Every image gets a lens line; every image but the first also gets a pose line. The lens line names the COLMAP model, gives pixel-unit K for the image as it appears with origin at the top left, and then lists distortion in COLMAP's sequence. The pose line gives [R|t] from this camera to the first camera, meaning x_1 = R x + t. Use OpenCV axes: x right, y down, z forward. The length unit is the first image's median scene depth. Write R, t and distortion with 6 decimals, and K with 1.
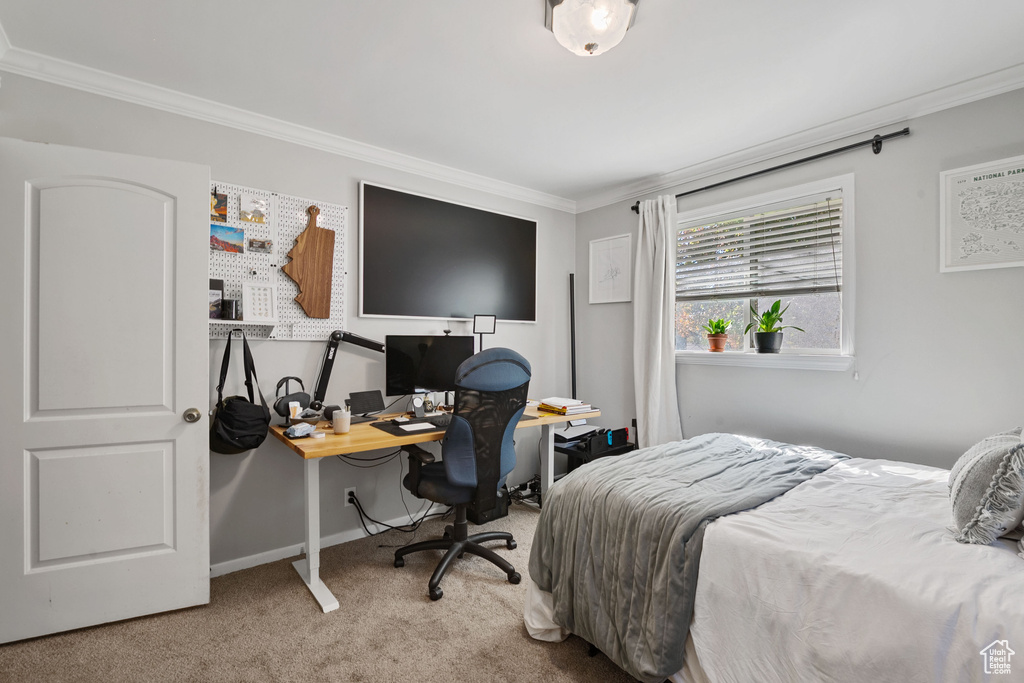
lens RADIAL K [[470.8, 0, 513.3], [0, 470.8, 338.3], [0, 0, 1]] dist [0.000886, -0.001947]
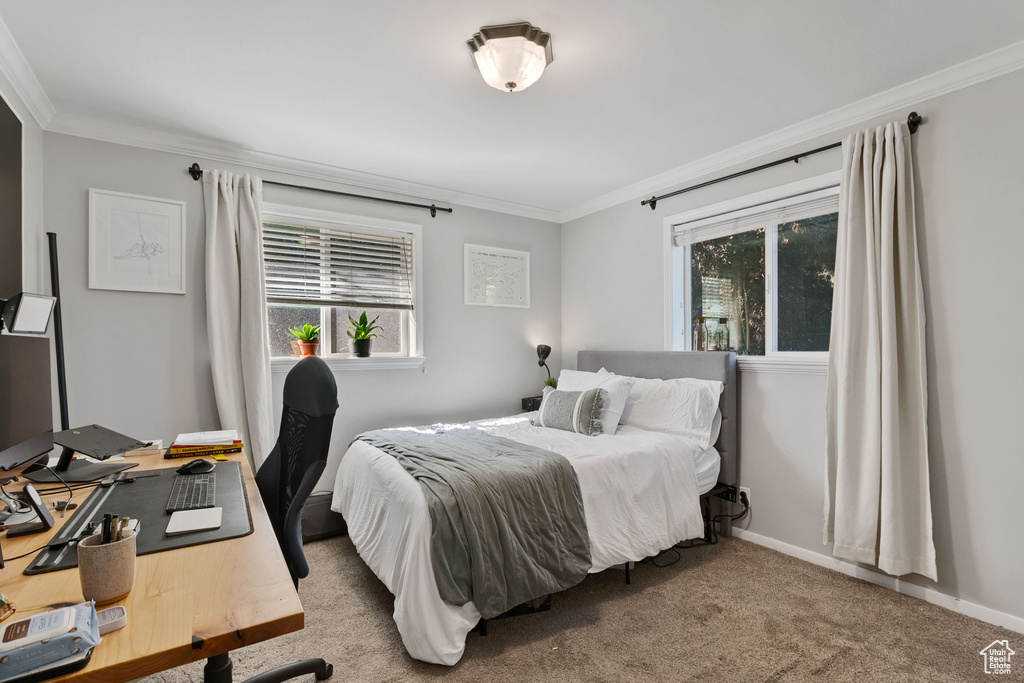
lens RADIAL K [[470.8, 0, 516.2], [0, 470.8, 356.9], [0, 0, 1]] dist [0.000886, -0.001947]
pose [[0.099930, -0.015350, 0.994876, -0.563201], [0.002346, 0.999882, 0.015192, 0.014965], [-0.994992, 0.000816, 0.099954, 0.515260]]
